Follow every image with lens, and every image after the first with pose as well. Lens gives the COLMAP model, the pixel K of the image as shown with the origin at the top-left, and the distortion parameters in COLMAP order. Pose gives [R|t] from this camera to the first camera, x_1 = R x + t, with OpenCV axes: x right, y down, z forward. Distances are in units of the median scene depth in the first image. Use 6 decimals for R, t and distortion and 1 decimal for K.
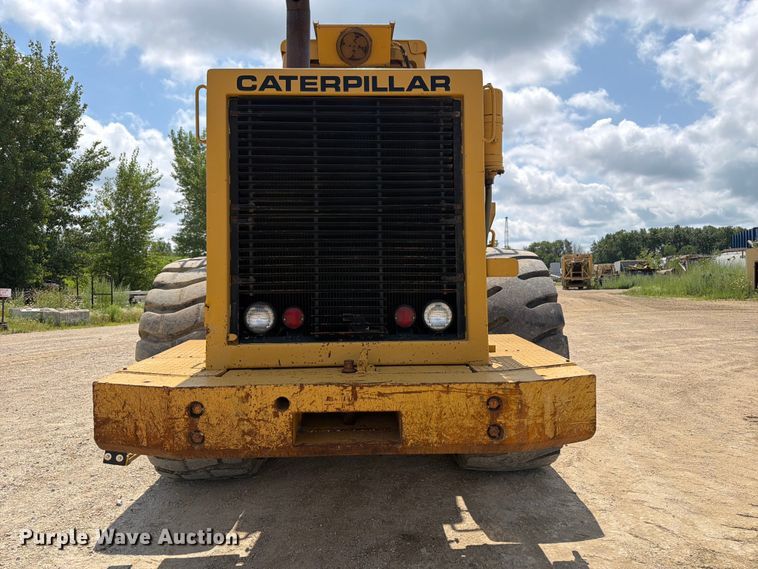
lens RADIAL K [[534.3, 0, 384.3], [0, 534.3, 282.8], [0, 0, 1]] dist [0.067735, -0.095266]
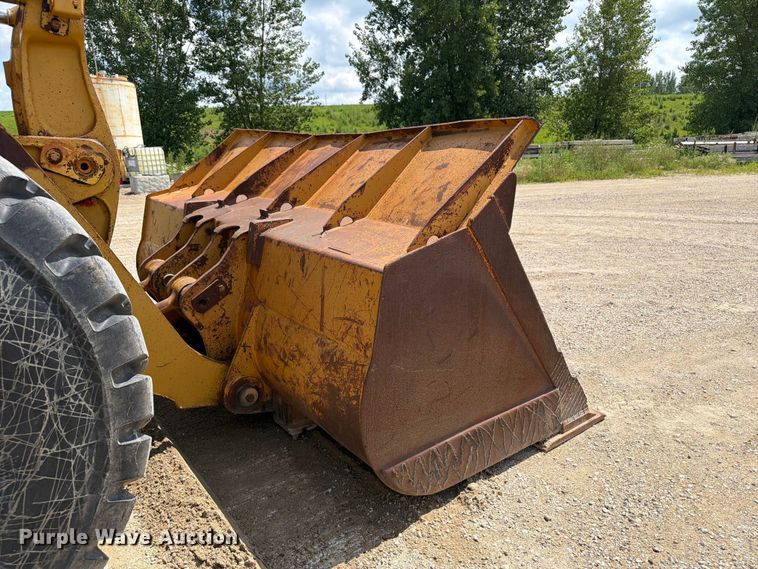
lens RADIAL K [[534.8, 0, 377.9], [0, 534.8, 289.3], [0, 0, 1]] dist [0.052367, -0.072122]
pose [[0.563269, 0.227416, -0.794362, 0.676033], [0.011649, 0.959097, 0.282838, -0.033256], [0.826192, -0.168567, 0.537580, 2.189736]]
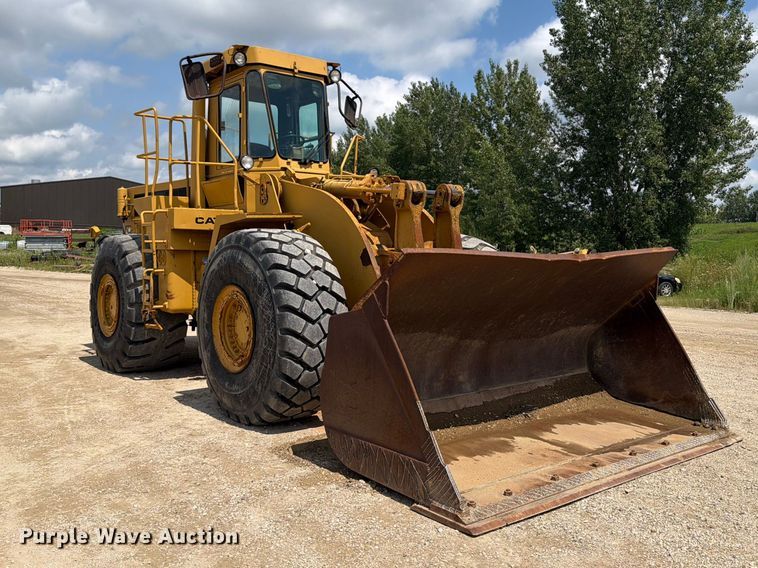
lens RADIAL K [[694.3, 0, 387.4], [0, 694.3, 275.5], [0, 0, 1]] dist [0.168956, -0.388093]
pose [[-0.798898, 0.032024, -0.600613, 0.970680], [0.001019, 0.998652, 0.051892, -0.059408], [0.601466, 0.040845, -0.797854, 3.512104]]
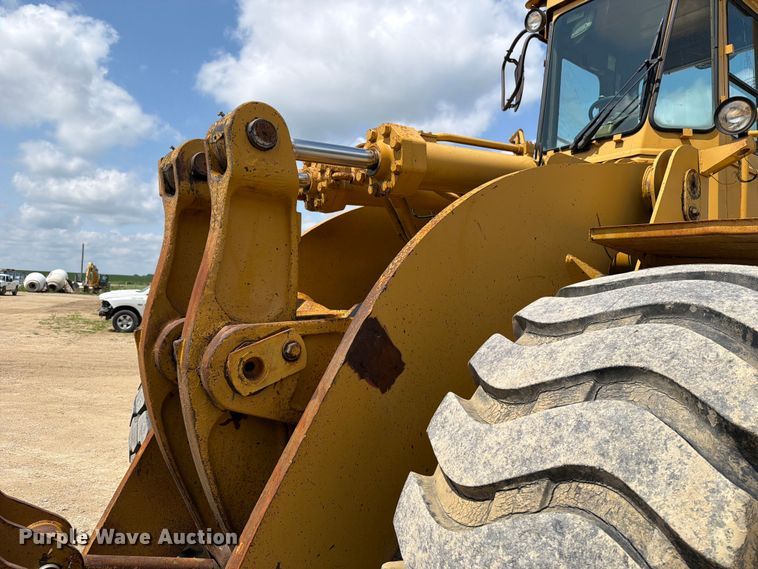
lens RADIAL K [[534.8, 0, 377.9], [0, 534.8, 289.3], [0, 0, 1]] dist [0.052367, -0.072122]
pose [[-0.559318, 0.014227, 0.828831, -0.564826], [-0.024057, 0.999153, -0.033385, -0.042256], [-0.828604, -0.038612, -0.558502, 2.402376]]
